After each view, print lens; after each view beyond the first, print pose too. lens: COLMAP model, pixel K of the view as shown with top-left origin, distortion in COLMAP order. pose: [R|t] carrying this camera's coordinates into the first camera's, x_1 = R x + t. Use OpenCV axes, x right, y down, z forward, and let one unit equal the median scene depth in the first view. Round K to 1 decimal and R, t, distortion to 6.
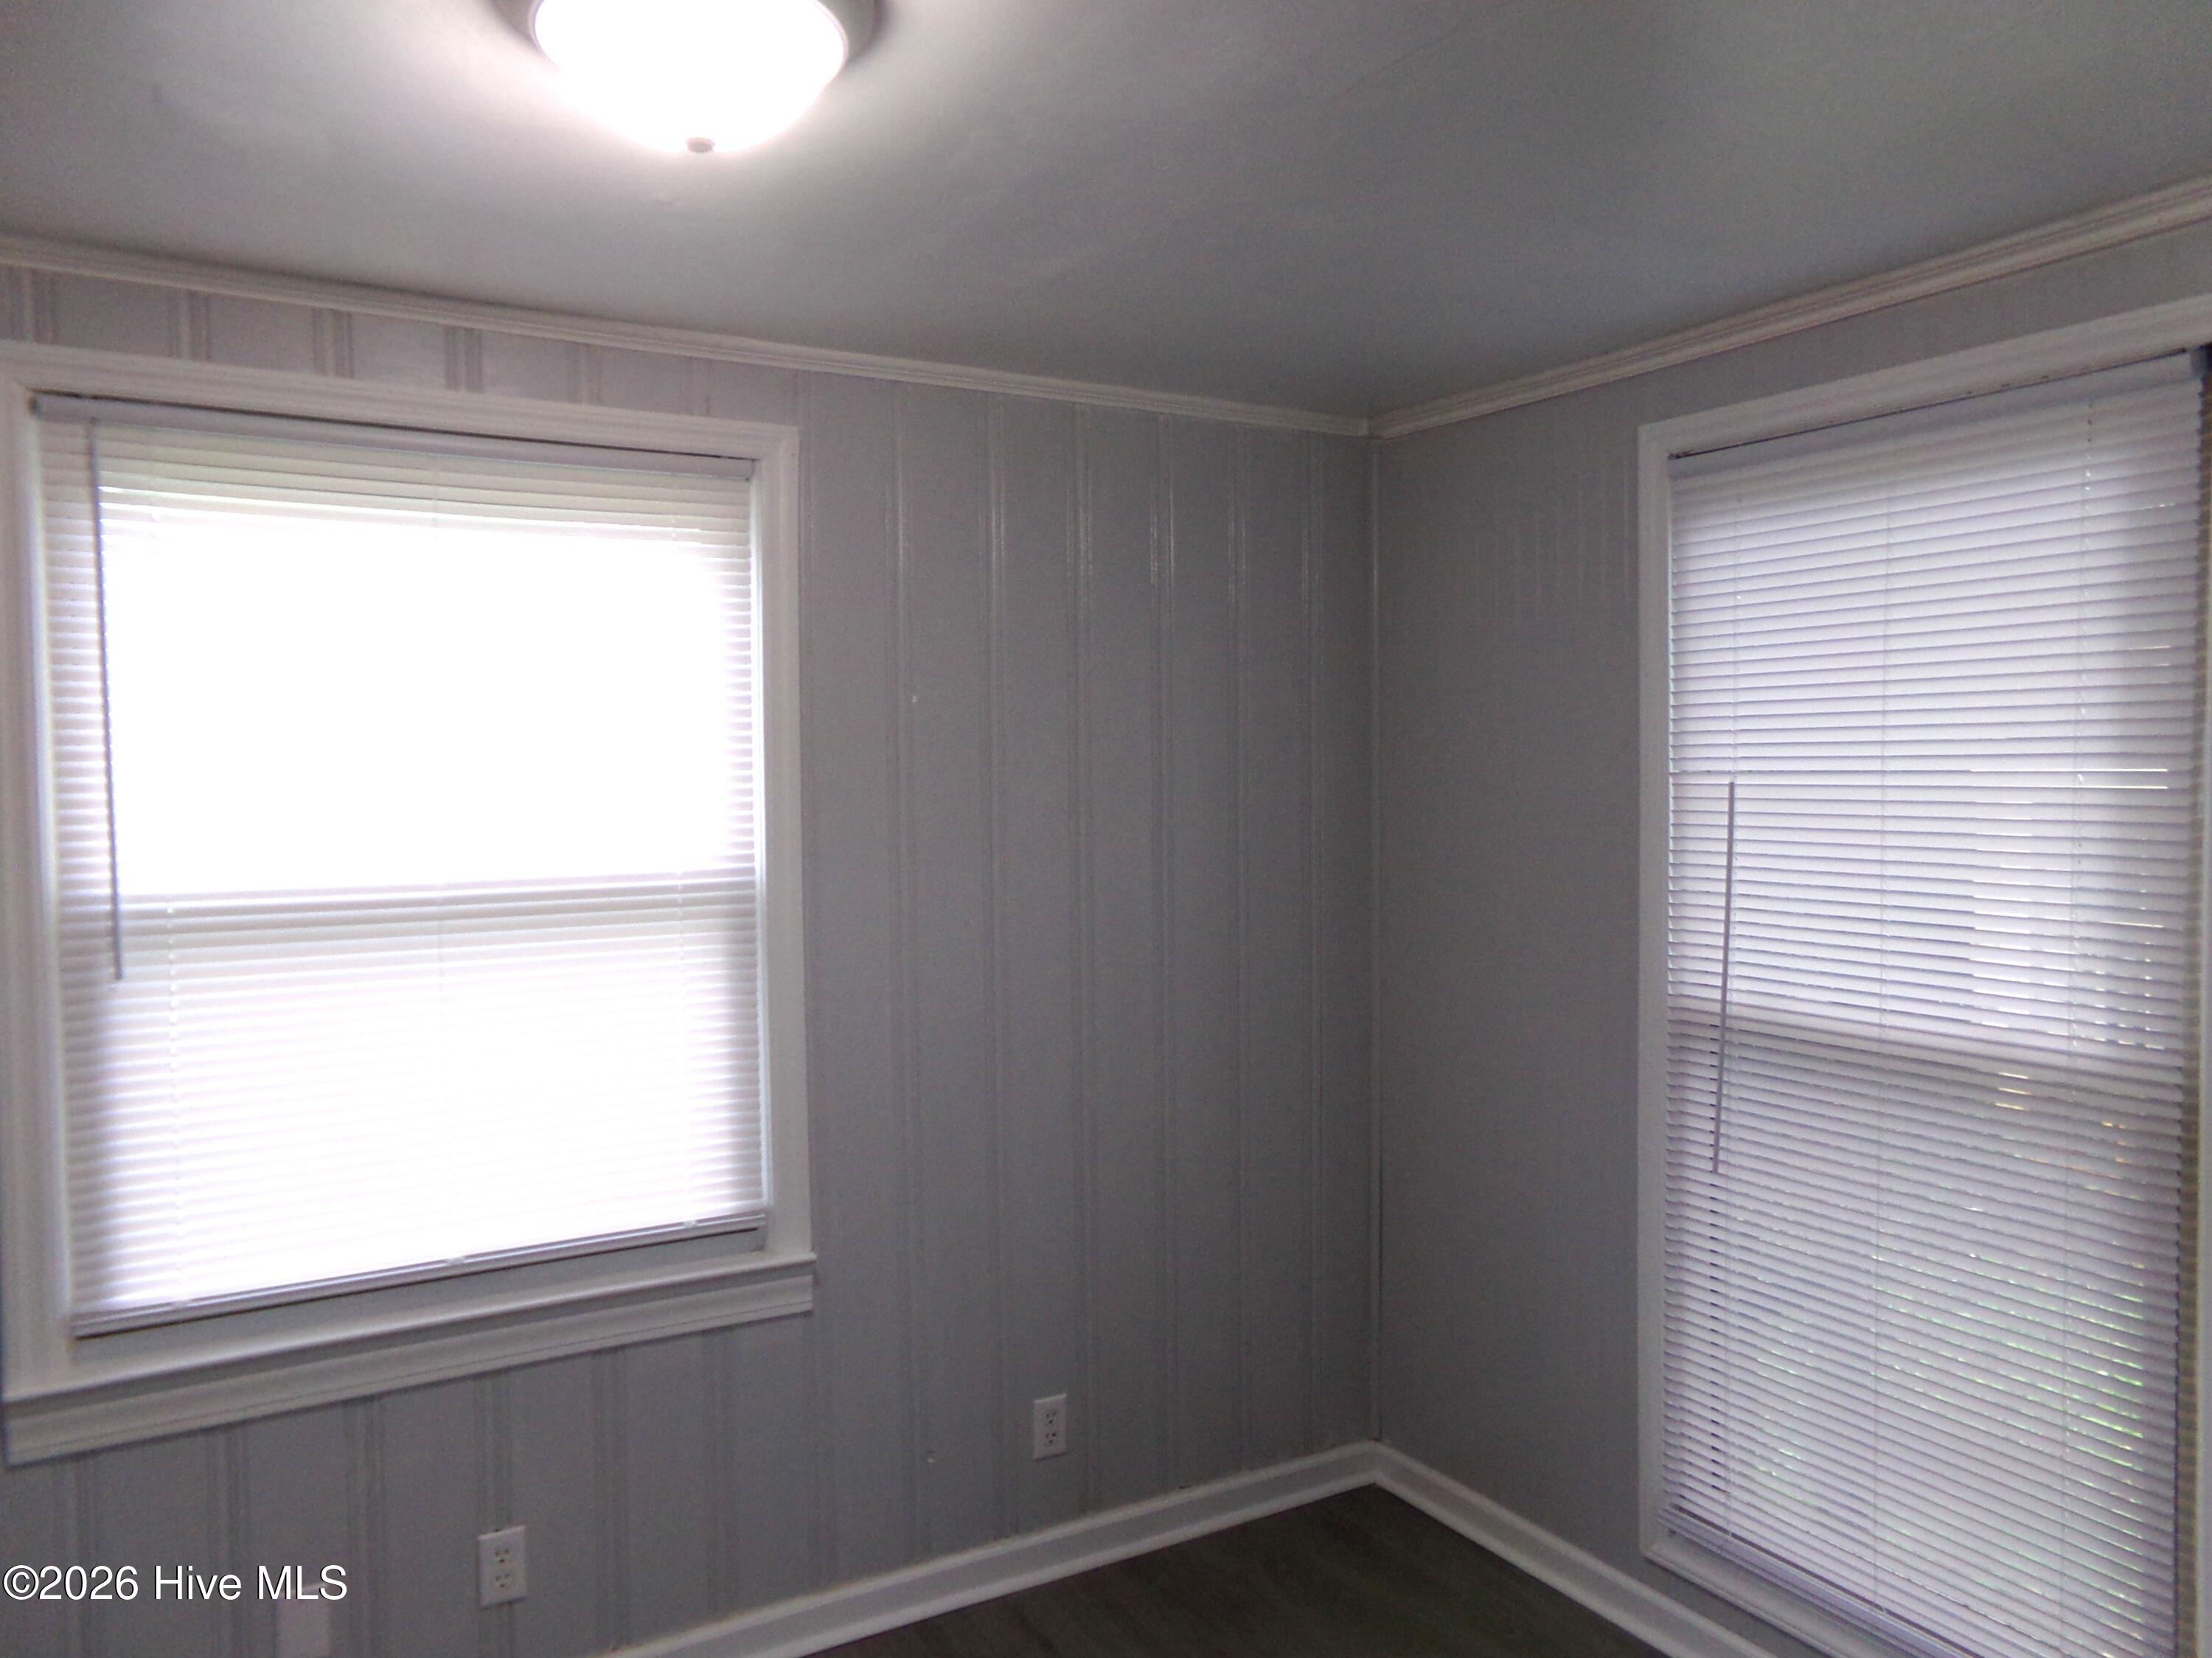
lens RADIAL K [[1585.9, 0, 1100.0], [0, 1585.9, 832.5], [0, 0, 1]] dist [0.016264, 0.003273]
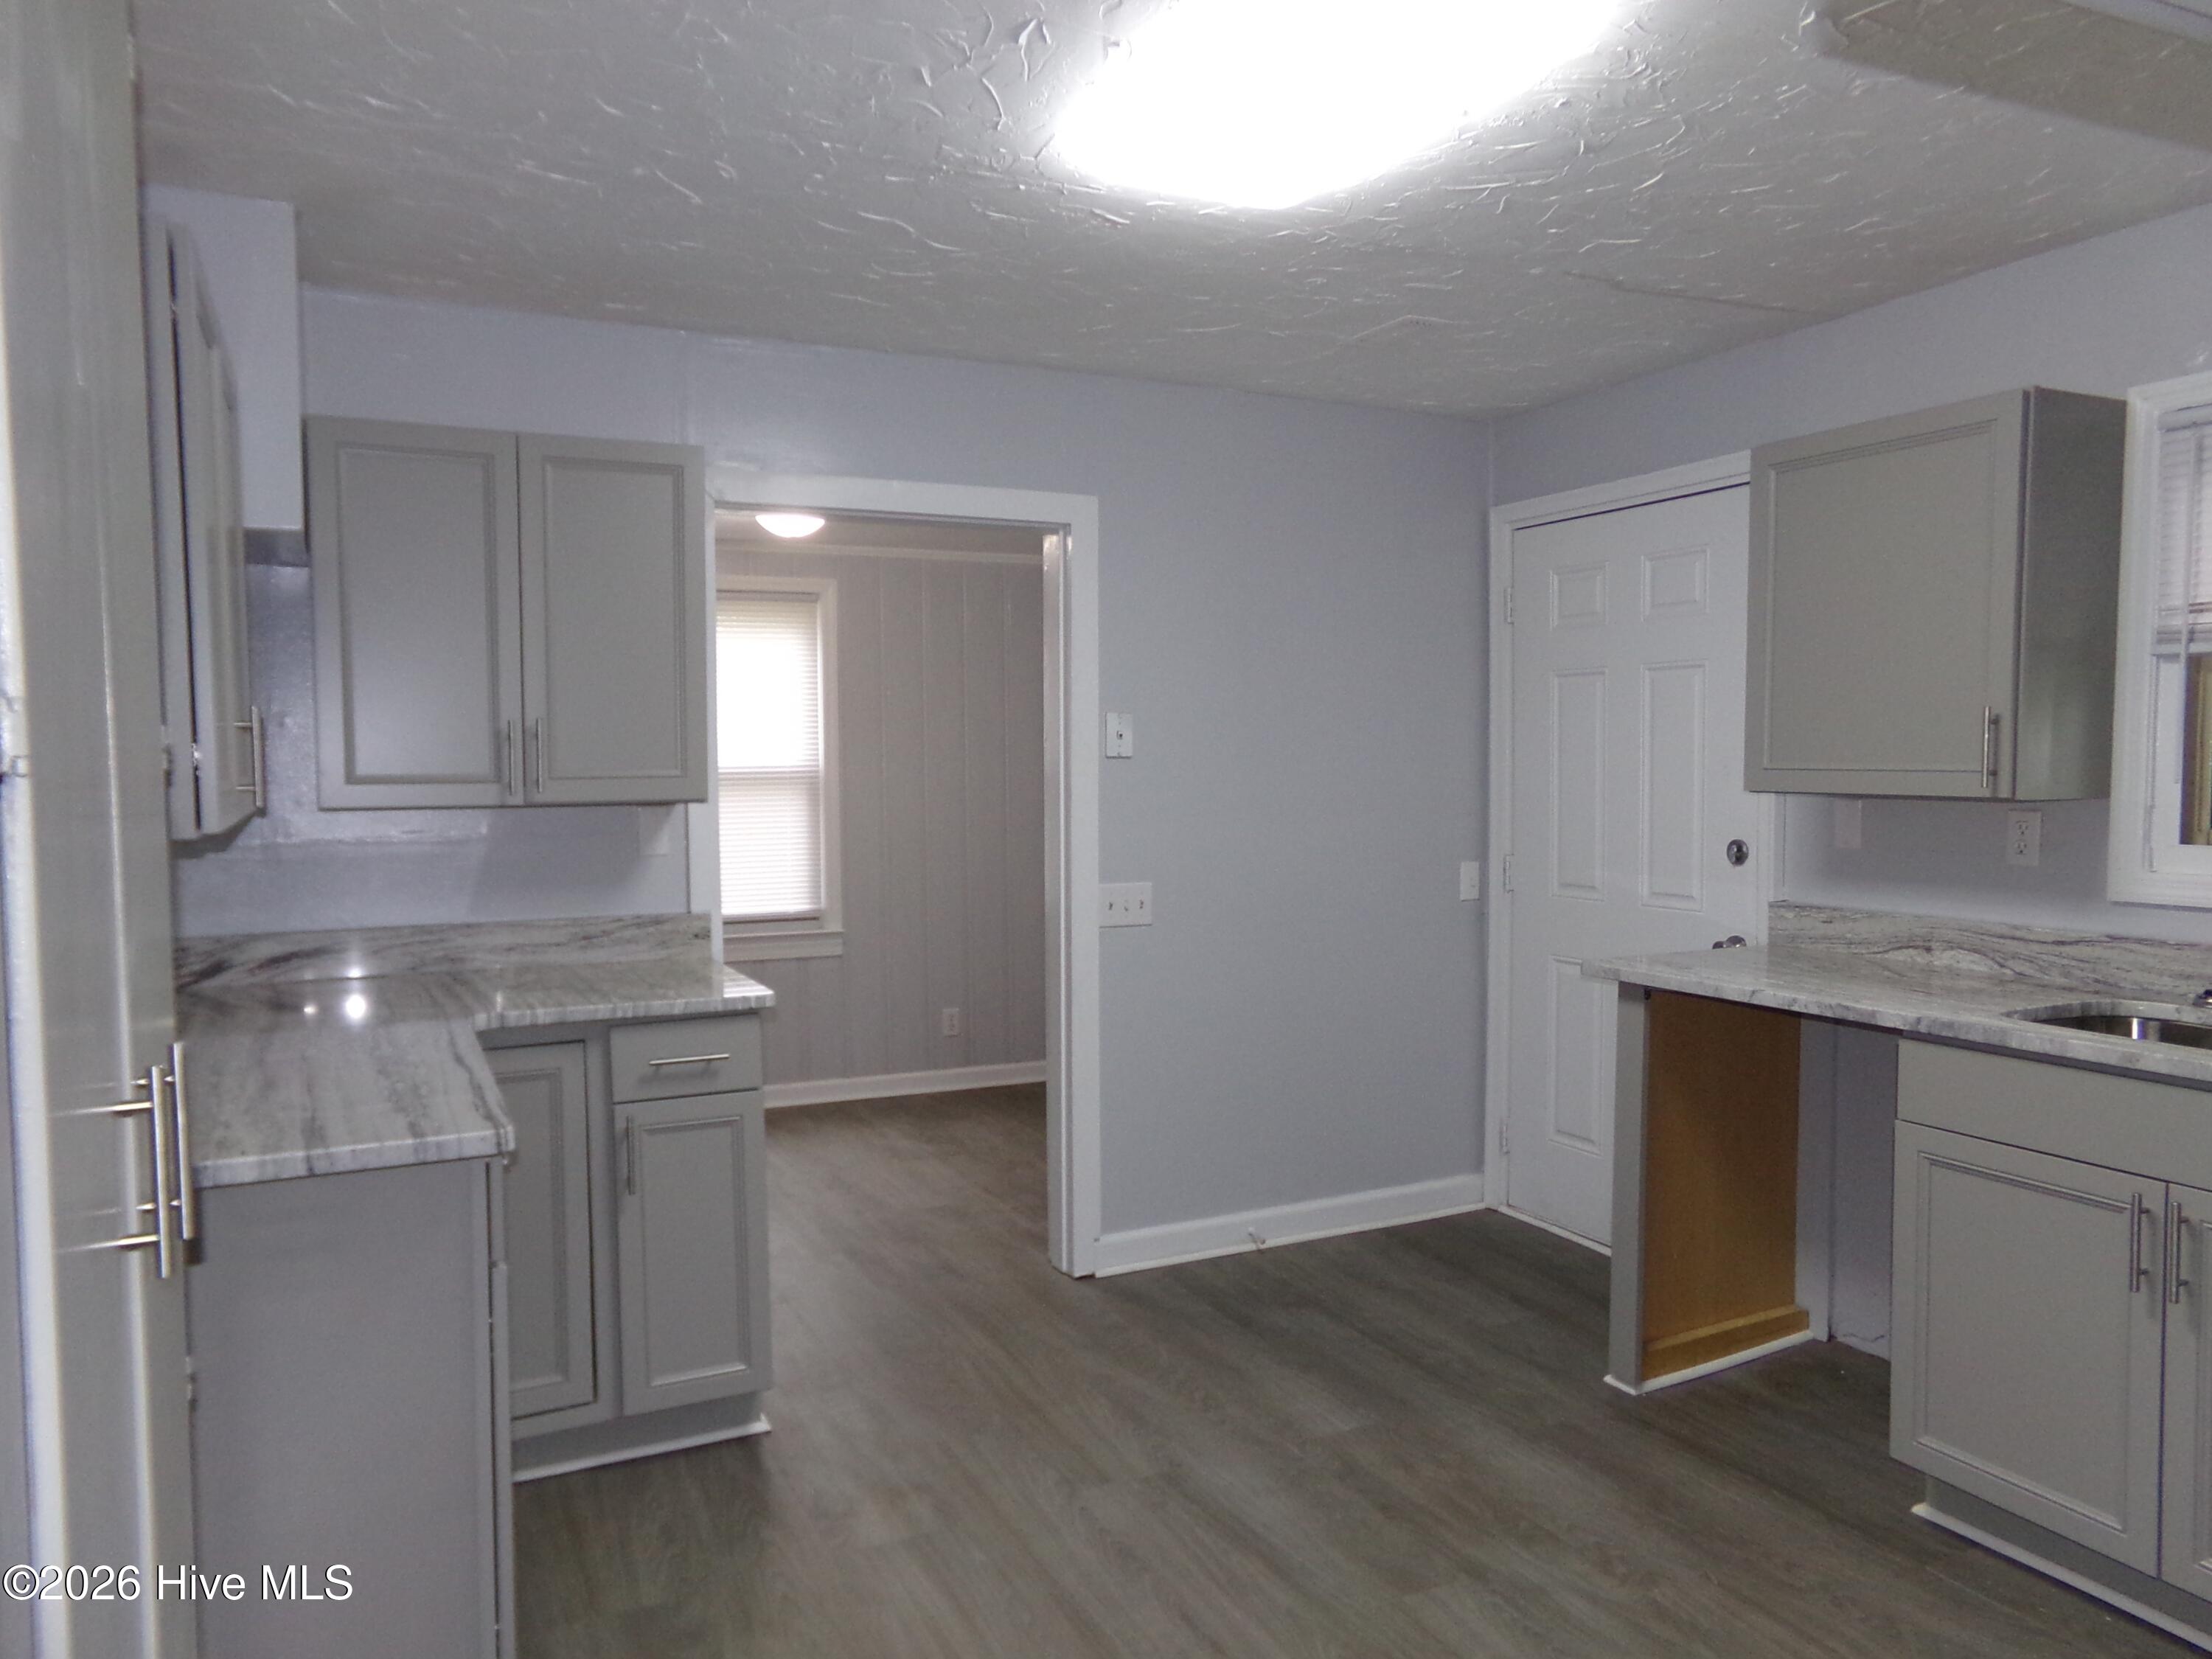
lens RADIAL K [[1586.1, 0, 1113.1], [0, 1586.1, 829.2], [0, 0, 1]] dist [0.016264, 0.003273]
pose [[0.999509, 0.004730, -0.030966, 0.294094], [-0.004446, 0.999947, 0.009249, 0.093891], [0.031008, -0.009106, 0.999478, -1.347224]]
